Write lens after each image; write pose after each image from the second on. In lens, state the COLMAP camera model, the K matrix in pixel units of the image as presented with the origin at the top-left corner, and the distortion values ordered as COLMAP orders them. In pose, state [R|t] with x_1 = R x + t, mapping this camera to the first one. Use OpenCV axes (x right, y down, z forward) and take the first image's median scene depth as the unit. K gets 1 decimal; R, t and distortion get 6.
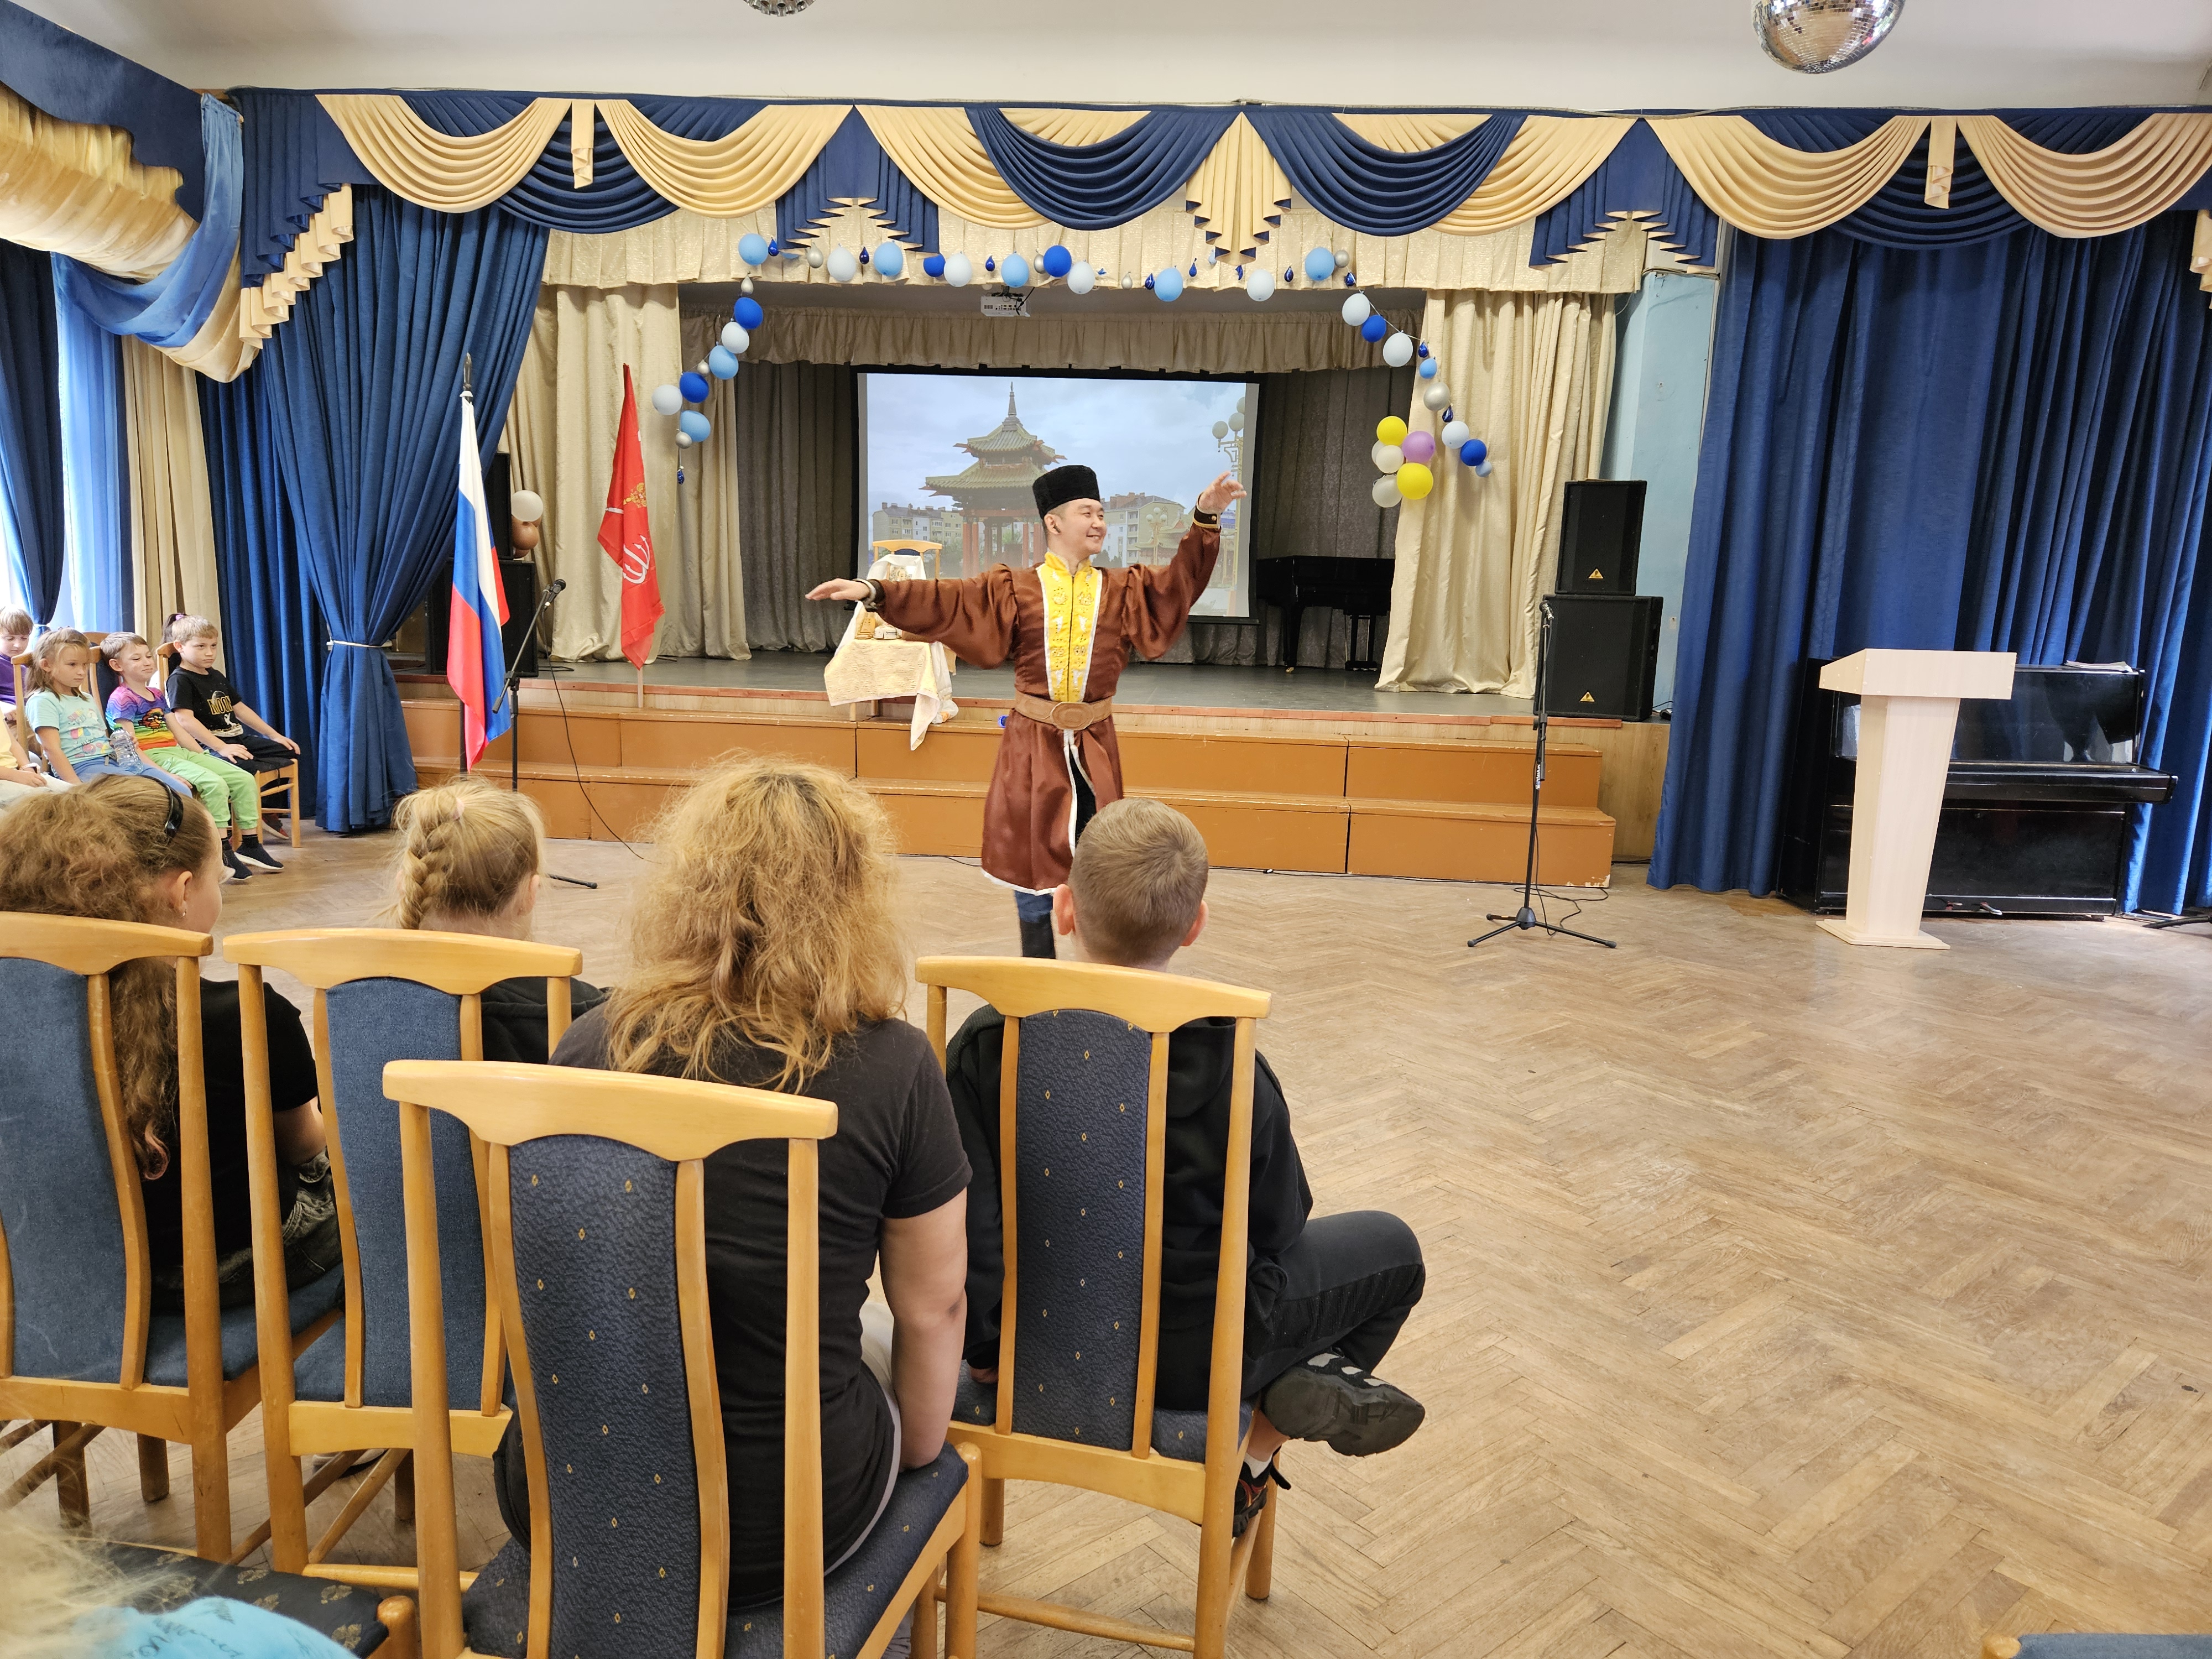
lens RADIAL K [[1495.8, 0, 1110.7], [0, 1495.8, 839.2], [0, 0, 1]] dist [0.075357, -0.065188]
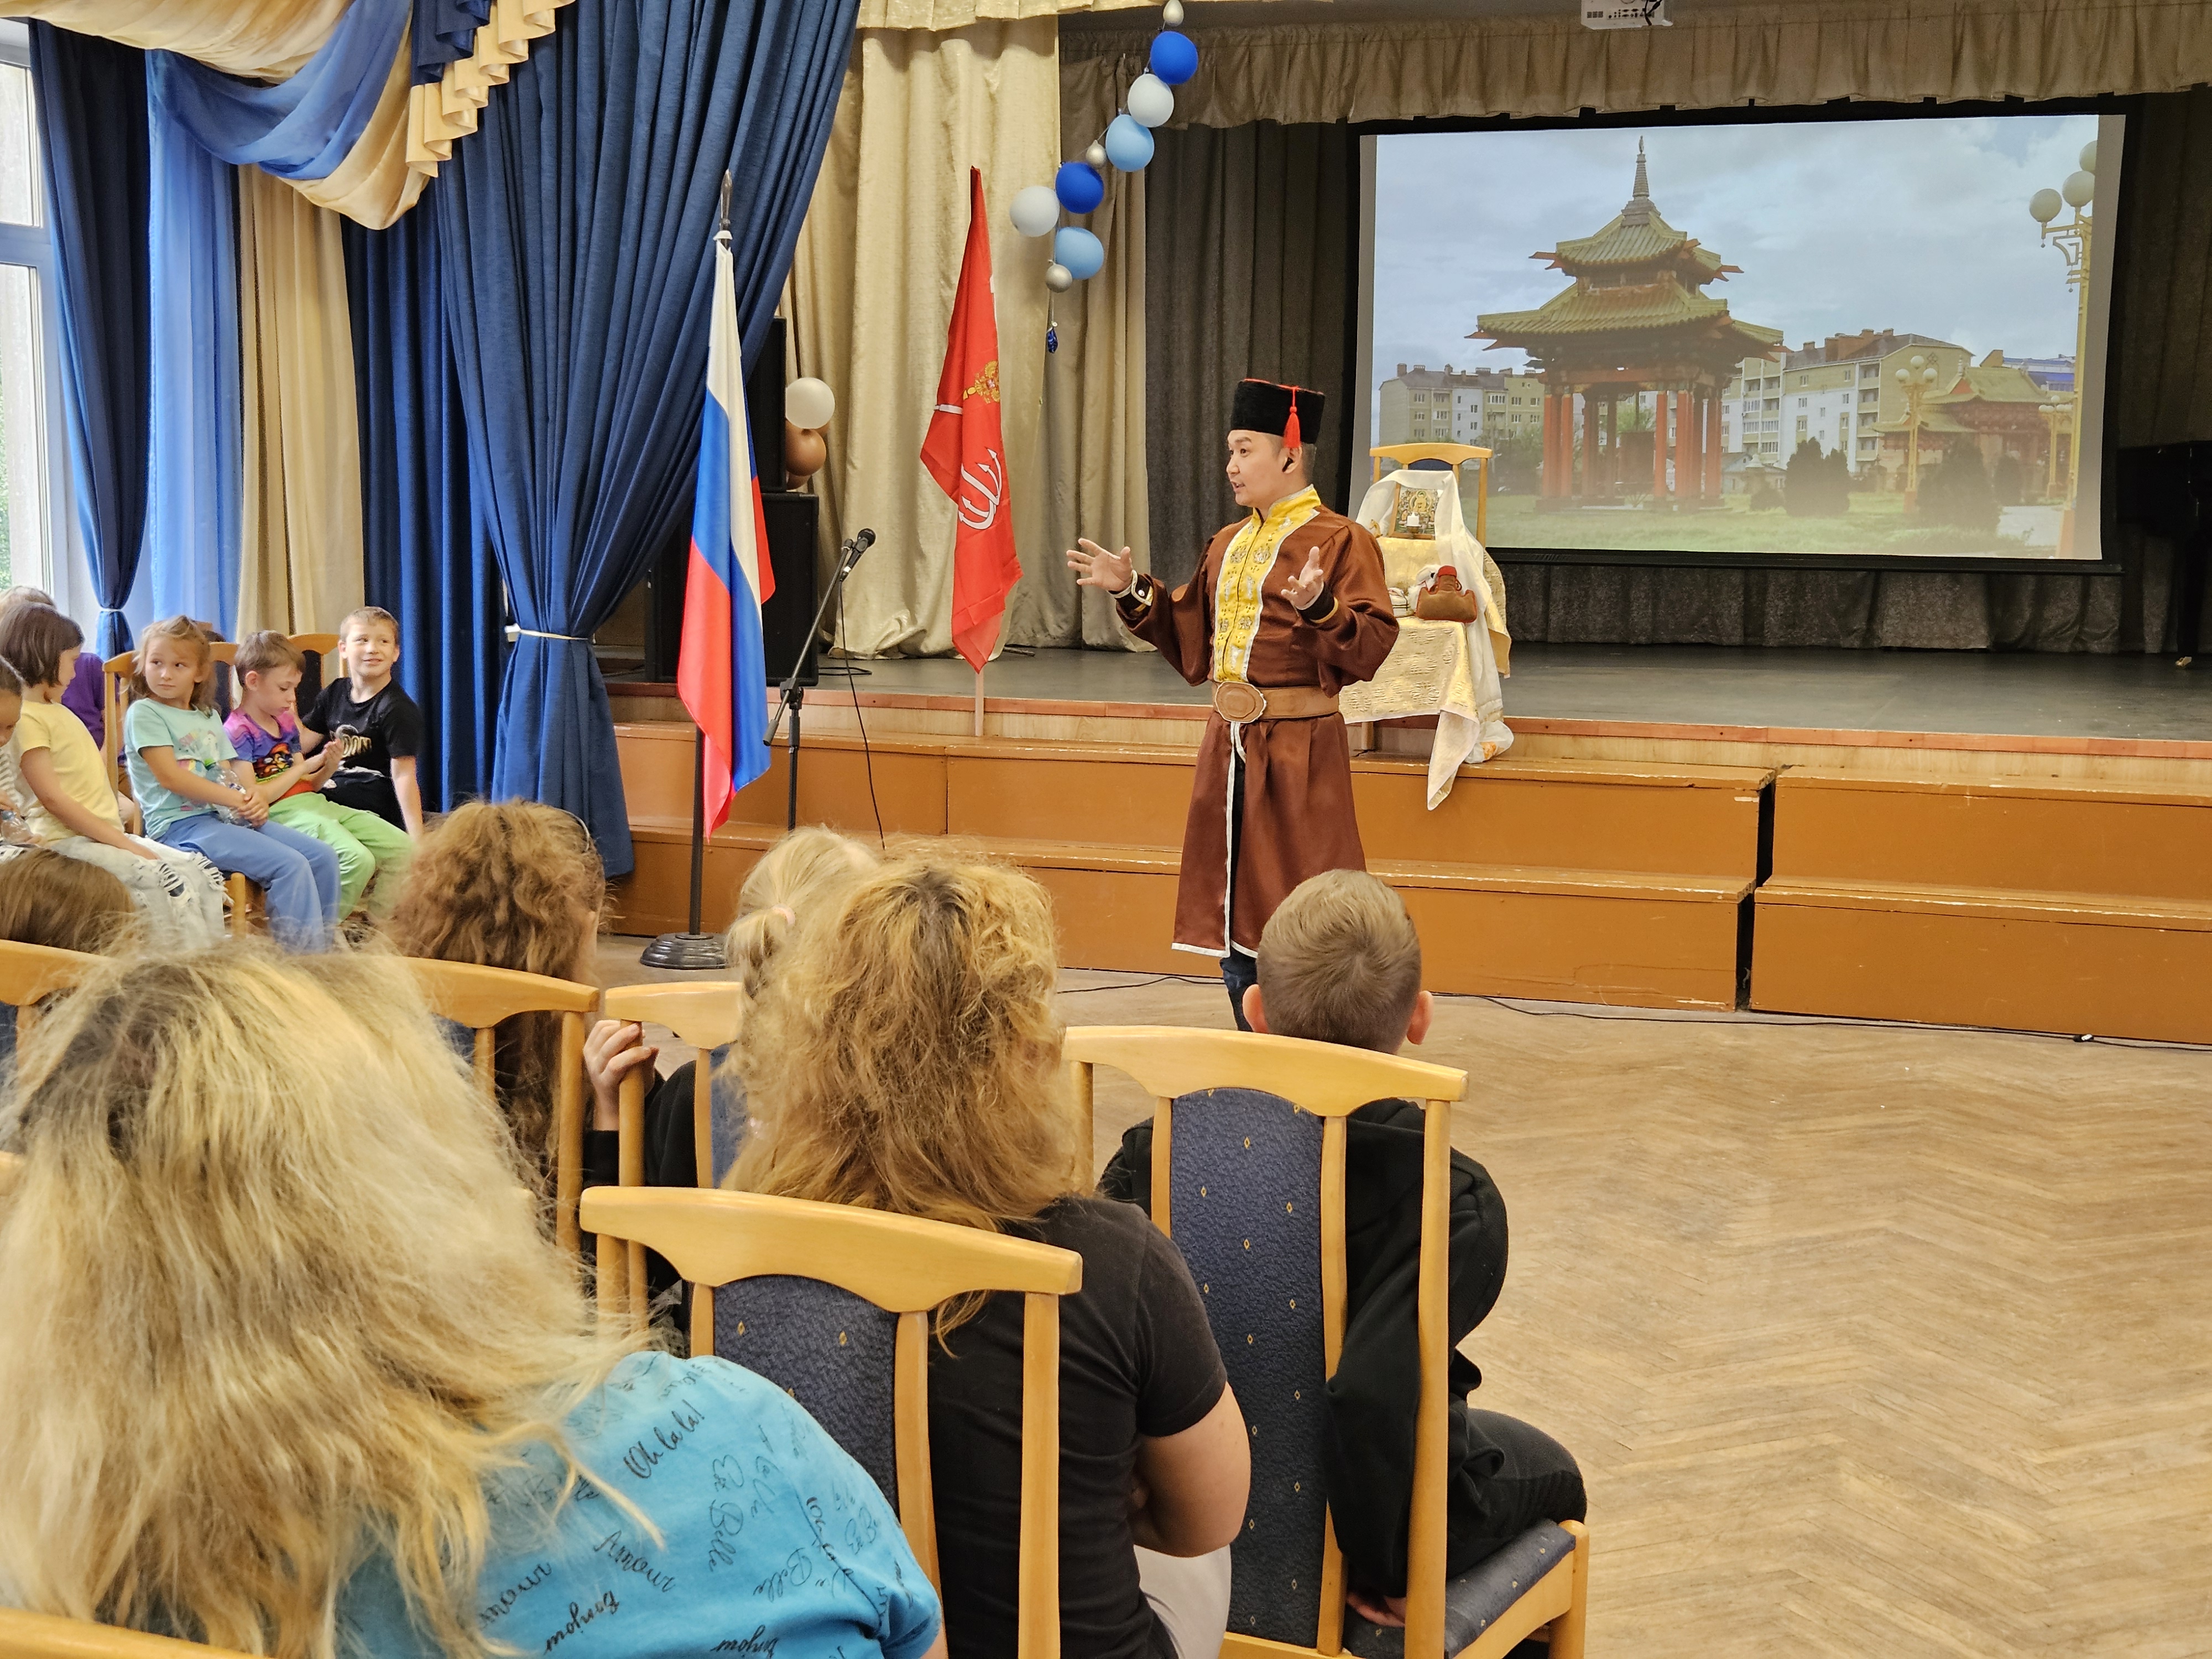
lens RADIAL K [[3009.9, 0, 1136.8], [0, 3009.9, 835.4], [0, 0, 1]] dist [0.112101, -0.153278]
pose [[0.971465, 0.009776, -0.236983, 0.032687], [-0.022554, 0.998430, -0.051266, 0.012365], [0.236109, 0.055148, 0.970160, -0.148335]]
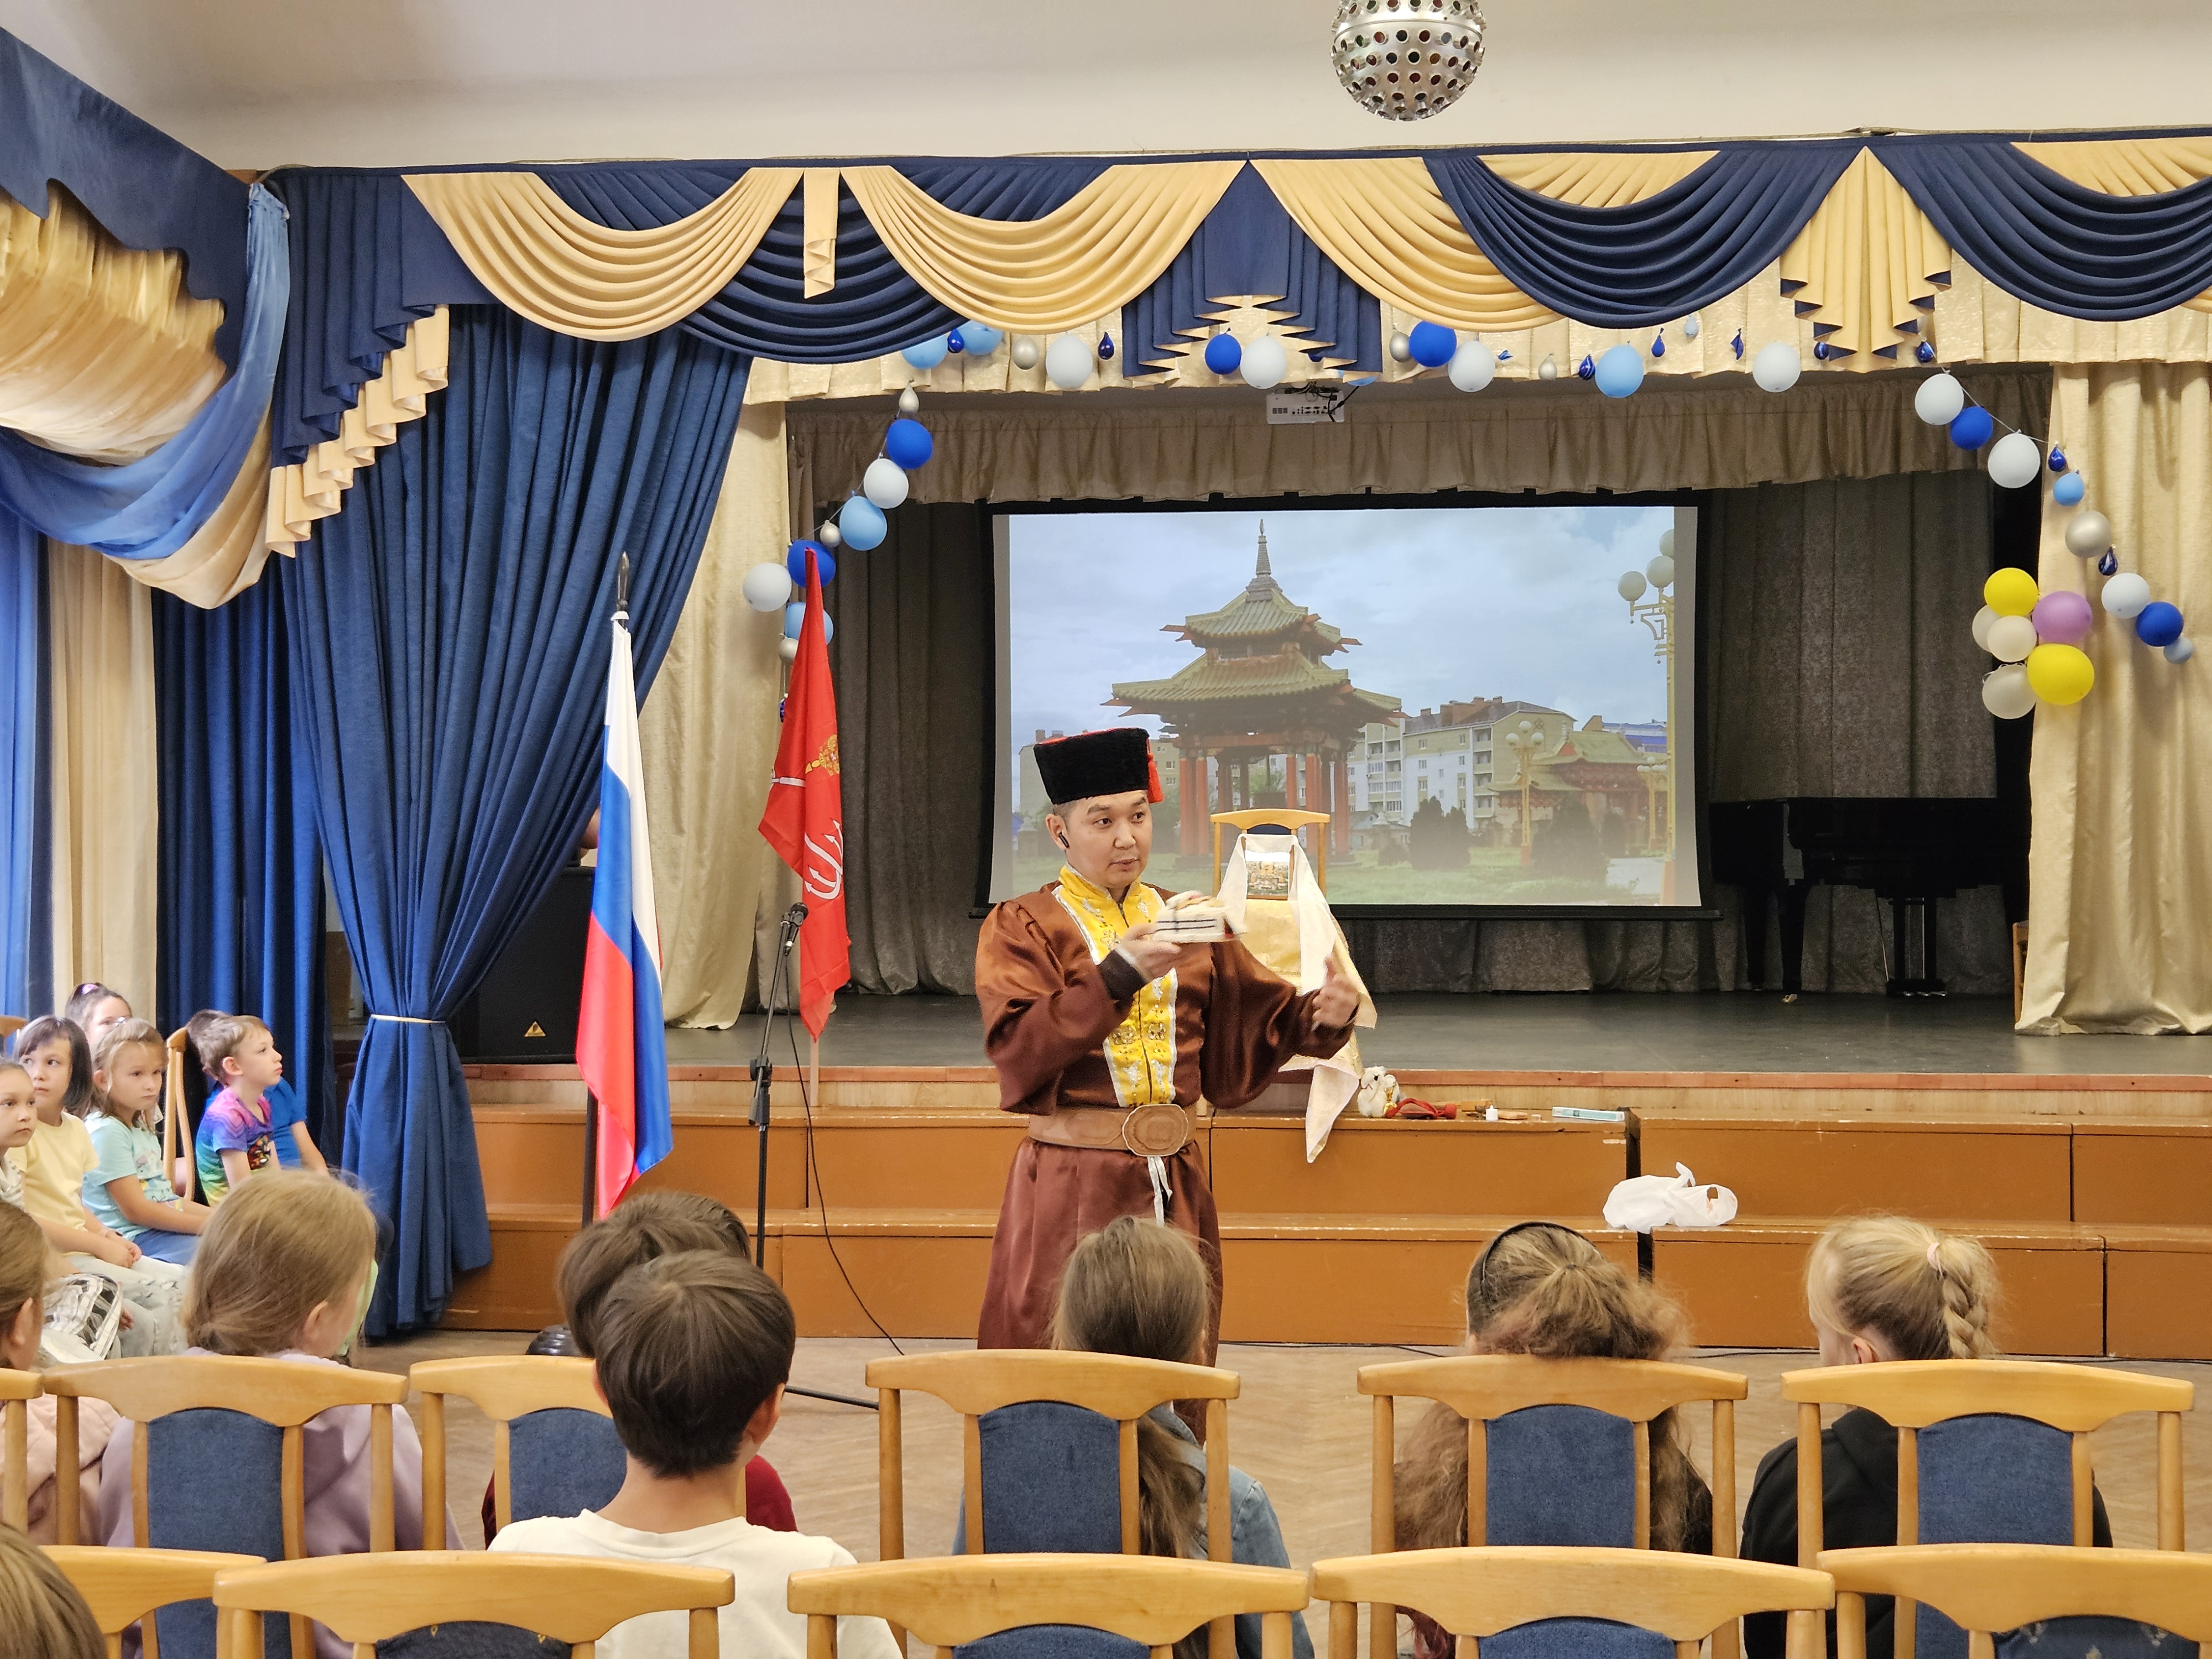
lens RADIAL K [[2991.8, 0, 1066.5], [0, 2991.8, 819.4], [0, 0, 1]] dist [0.106237, -0.116842]
pose [[0.999373, -0.033719, -0.010755, -0.225520], [0.031392, 0.984832, -0.170647, 0.005946], [0.016346, 0.170203, 0.985274, -0.194307]]
